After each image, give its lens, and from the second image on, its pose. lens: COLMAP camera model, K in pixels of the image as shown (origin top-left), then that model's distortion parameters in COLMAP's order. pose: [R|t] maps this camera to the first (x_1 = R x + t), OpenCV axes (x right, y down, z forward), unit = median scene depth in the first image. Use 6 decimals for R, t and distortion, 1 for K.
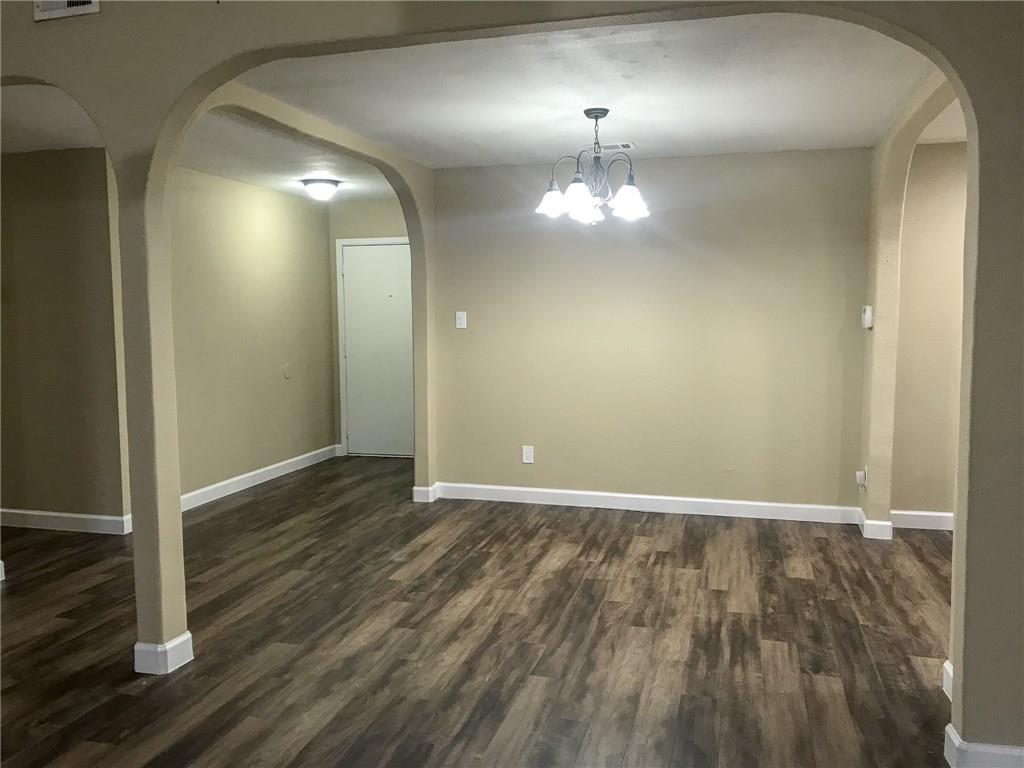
lens RADIAL K [[861.1, 0, 516.3], [0, 861.1, 390.6], [0, 0, 1]] dist [0.033271, -0.054838]
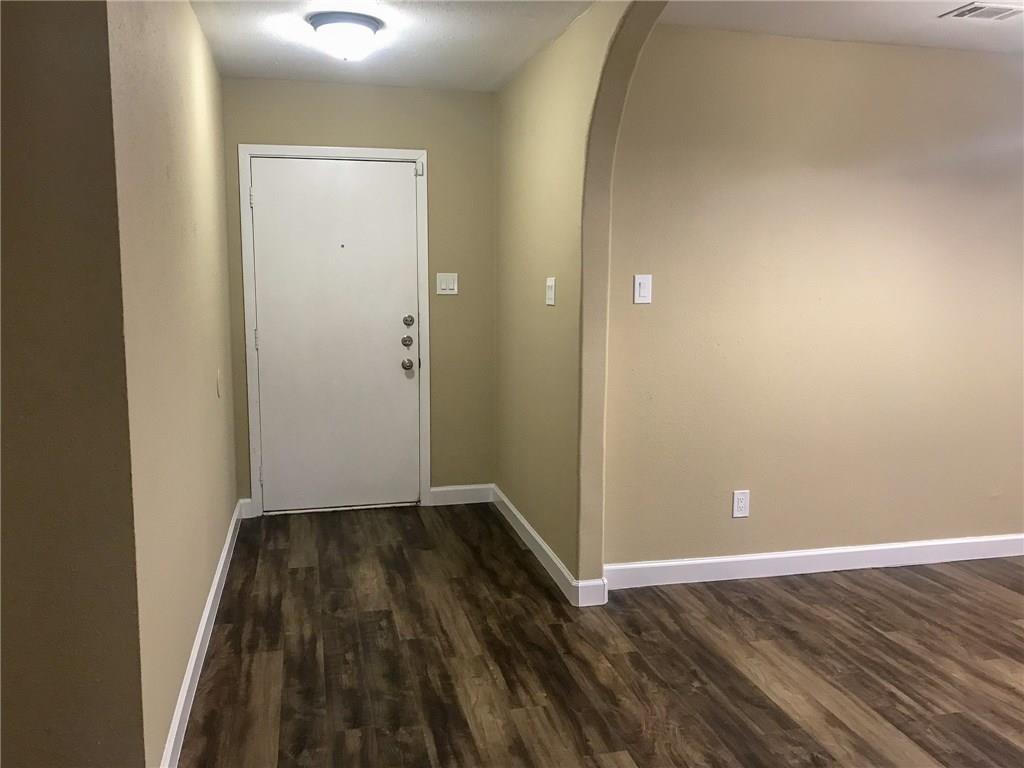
lens RADIAL K [[861.1, 0, 508.5], [0, 861.1, 375.0], [0, 0, 1]] dist [0.033271, -0.054838]
pose [[0.875255, -0.054049, 0.480632, -0.610566], [0.038086, 0.998353, 0.042913, -0.073640], [-0.482160, -0.019255, 0.875872, 0.745126]]
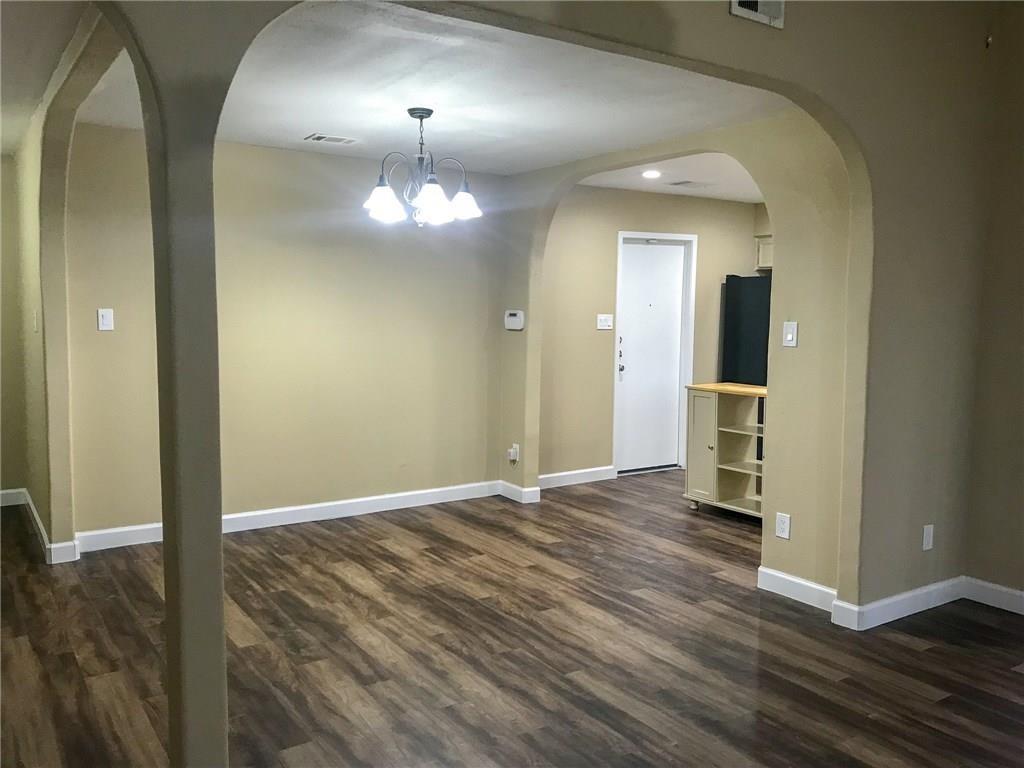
lens RADIAL K [[861.1, 0, 515.2], [0, 861.1, 381.5], [0, 0, 1]] dist [0.033271, -0.054838]
pose [[0.661196, -0.064566, 0.747429, -0.582110], [0.065955, 0.997435, 0.027816, -0.035968], [-0.747308, 0.030905, 0.663759, 0.273264]]
